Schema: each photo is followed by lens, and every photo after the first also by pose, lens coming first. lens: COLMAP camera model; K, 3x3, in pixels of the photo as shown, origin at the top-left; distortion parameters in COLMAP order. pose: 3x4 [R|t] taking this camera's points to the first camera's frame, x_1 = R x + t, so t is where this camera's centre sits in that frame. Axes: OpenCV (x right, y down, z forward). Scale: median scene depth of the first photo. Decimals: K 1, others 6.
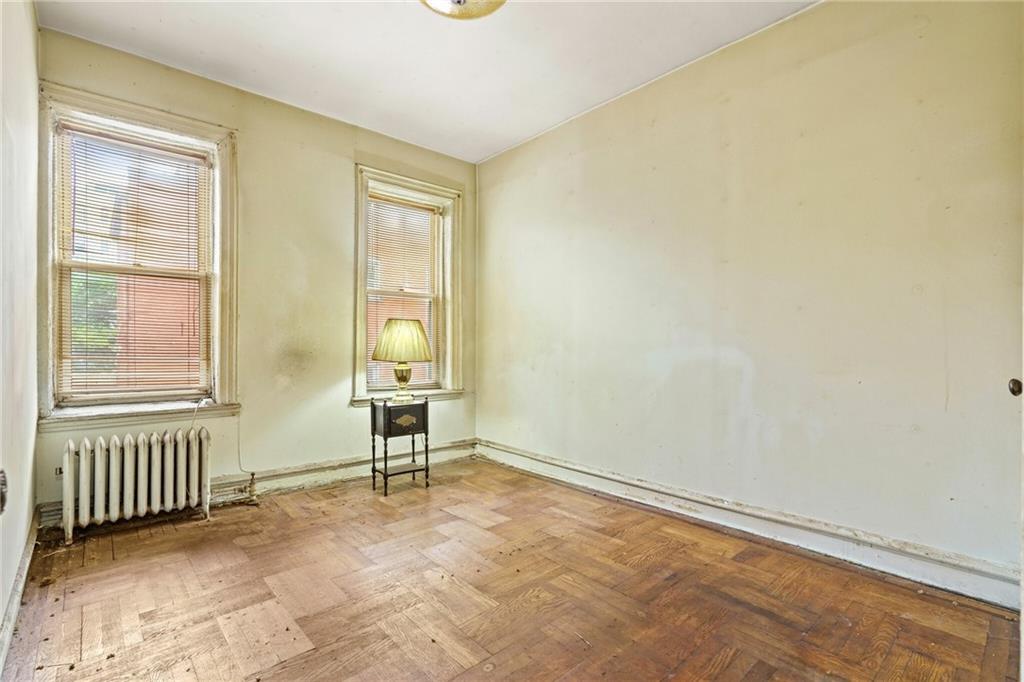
lens RADIAL K [[460.3, 0, 512.3], [0, 460.3, 351.2], [0, 0, 1]] dist [0.000764, 0.000163]
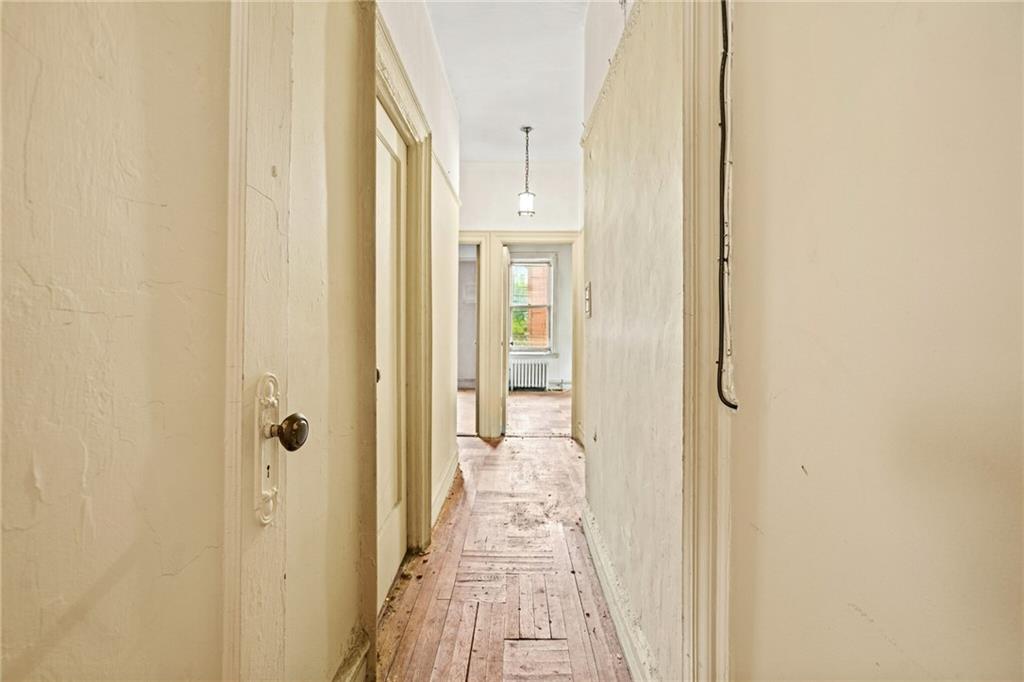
lens RADIAL K [[462.0, 0, 508.1], [0, 462.0, 332.9], [0, 0, 1]] dist [0.001317, 0.000620]
pose [[0.727269, 0.001945, -0.686350, 1.050818], [-0.009649, 0.999926, -0.007391, 0.017794], [0.686285, 0.011997, 0.727234, -1.166658]]
